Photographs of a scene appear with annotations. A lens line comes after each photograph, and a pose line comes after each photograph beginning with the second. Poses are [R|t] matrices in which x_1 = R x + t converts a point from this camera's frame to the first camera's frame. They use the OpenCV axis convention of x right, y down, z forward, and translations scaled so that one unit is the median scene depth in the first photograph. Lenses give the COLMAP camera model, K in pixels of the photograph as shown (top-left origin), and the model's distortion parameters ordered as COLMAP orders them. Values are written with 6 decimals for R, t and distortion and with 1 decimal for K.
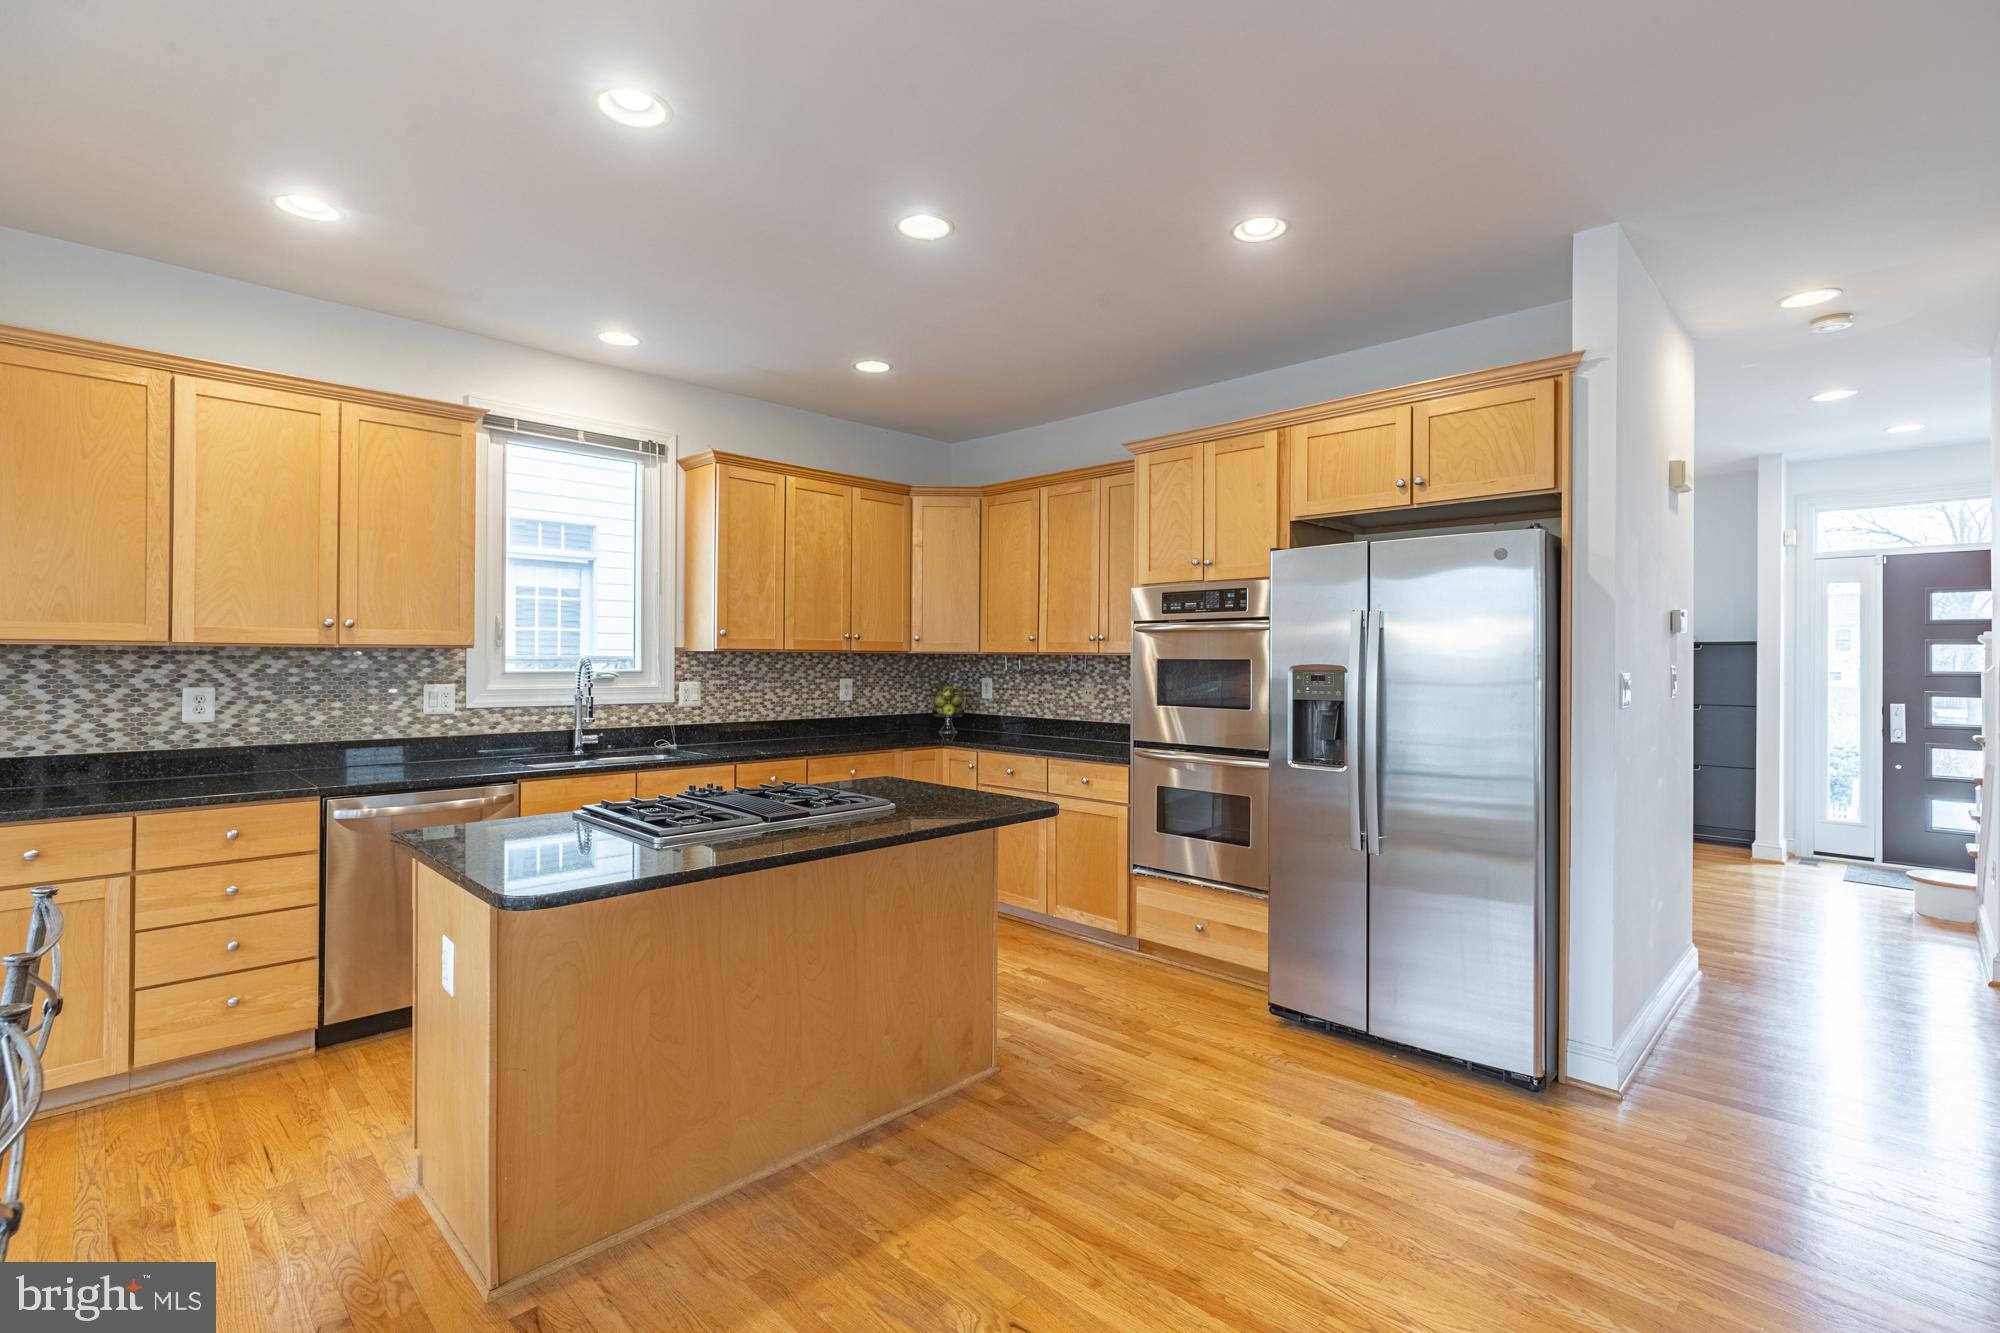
lens RADIAL K [[907.3, 0, 1006.4], [0, 907.3, 661.0], [0, 0, 1]] dist [-0.006503, 0.002783]
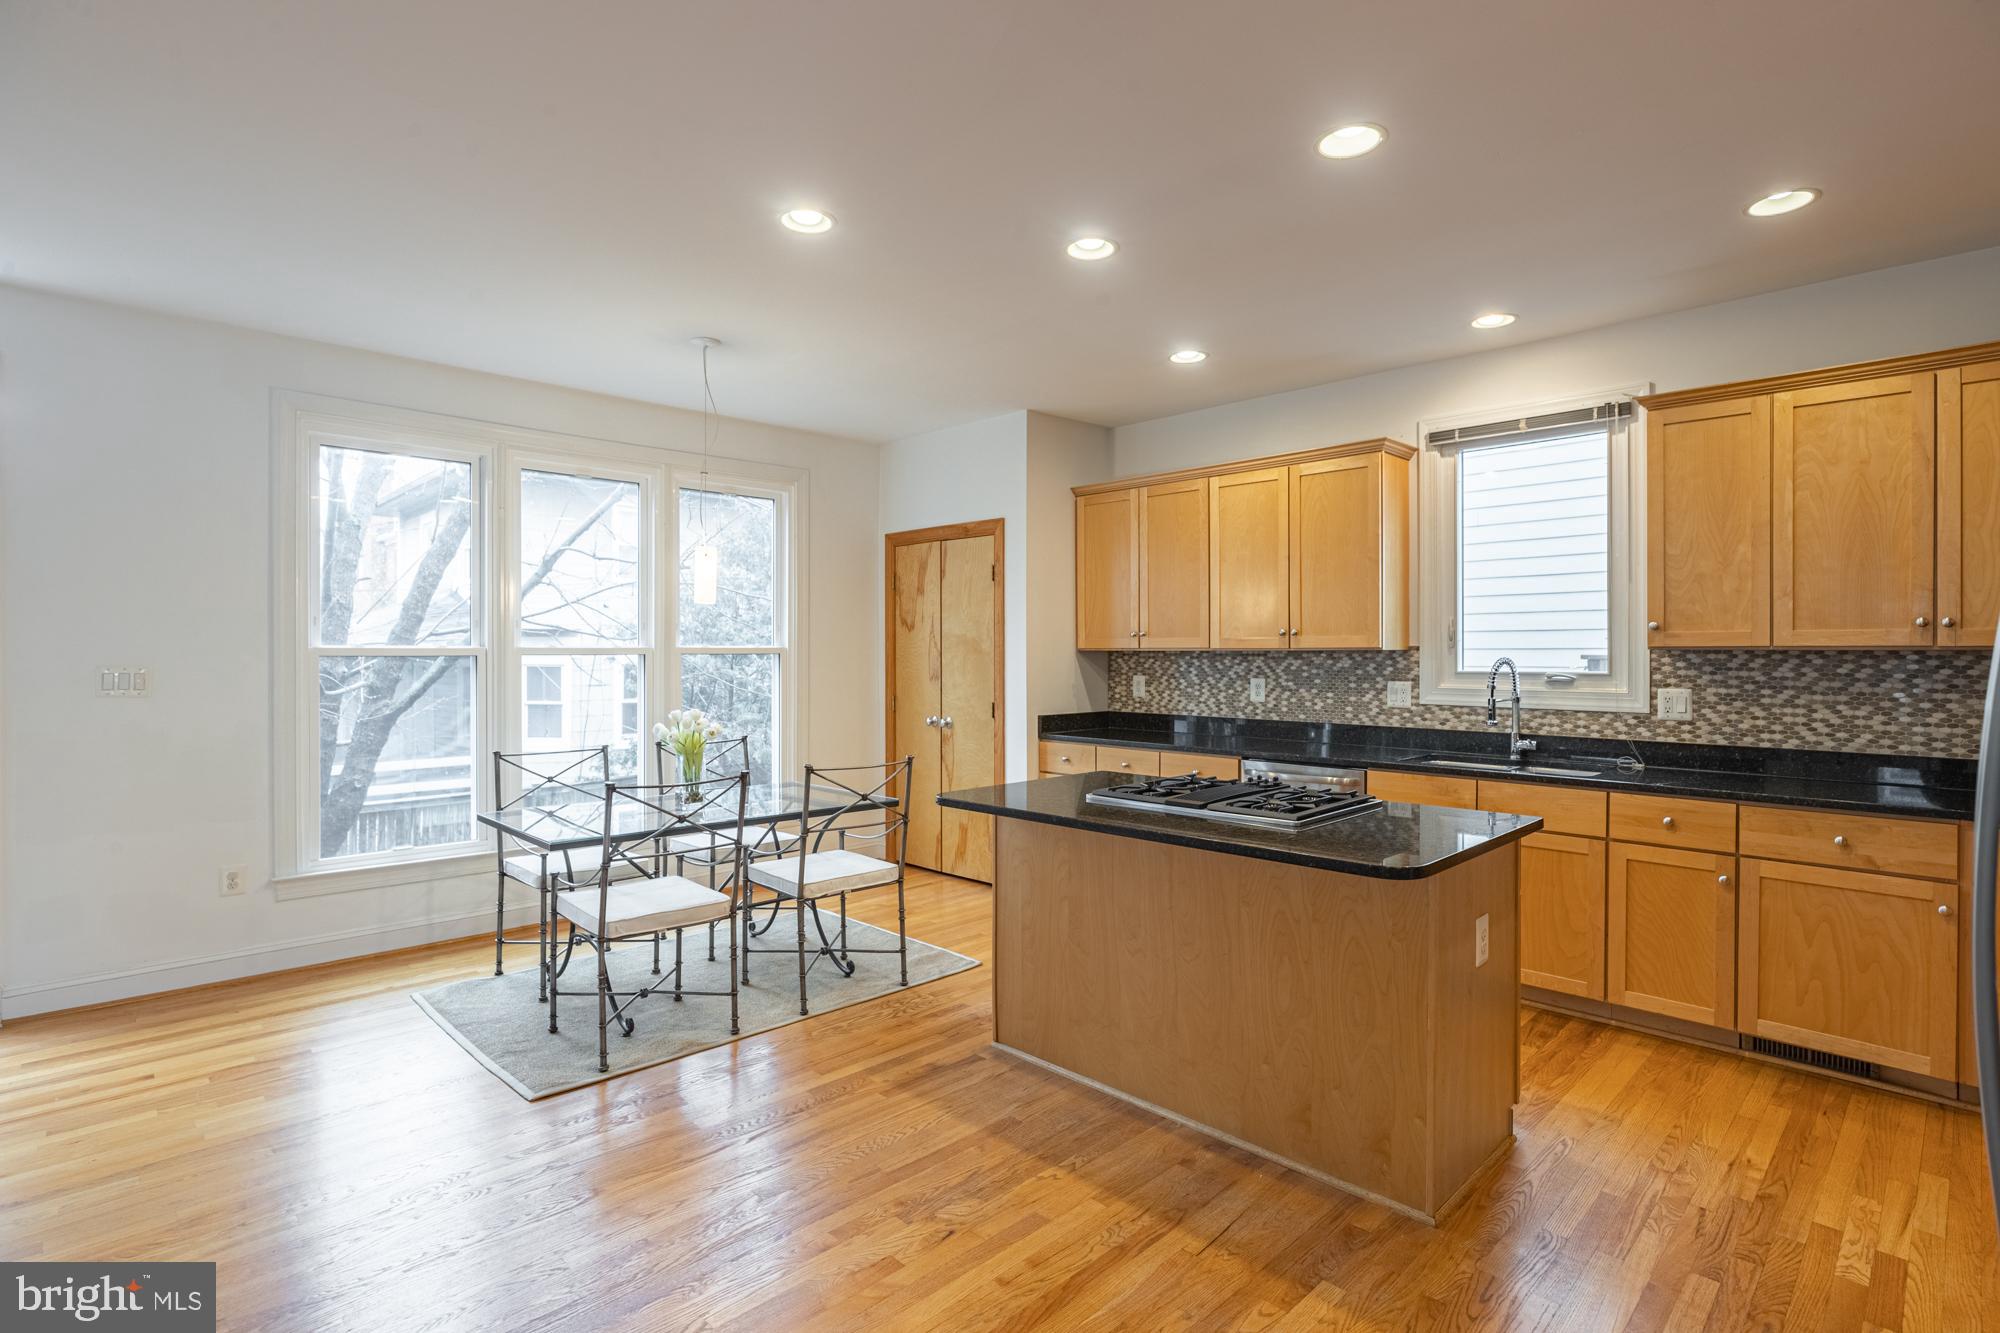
lens RADIAL K [[970.8, 0, 1015.7], [0, 970.8, 660.0], [0, 0, 1]] dist [-0.006378, 0.001070]
pose [[-0.000388, 0.001954, -0.999998, 0.590495], [-0.003070, 0.999993, 0.001956, -0.002397], [0.999995, 0.003071, -0.000382, 0.509620]]
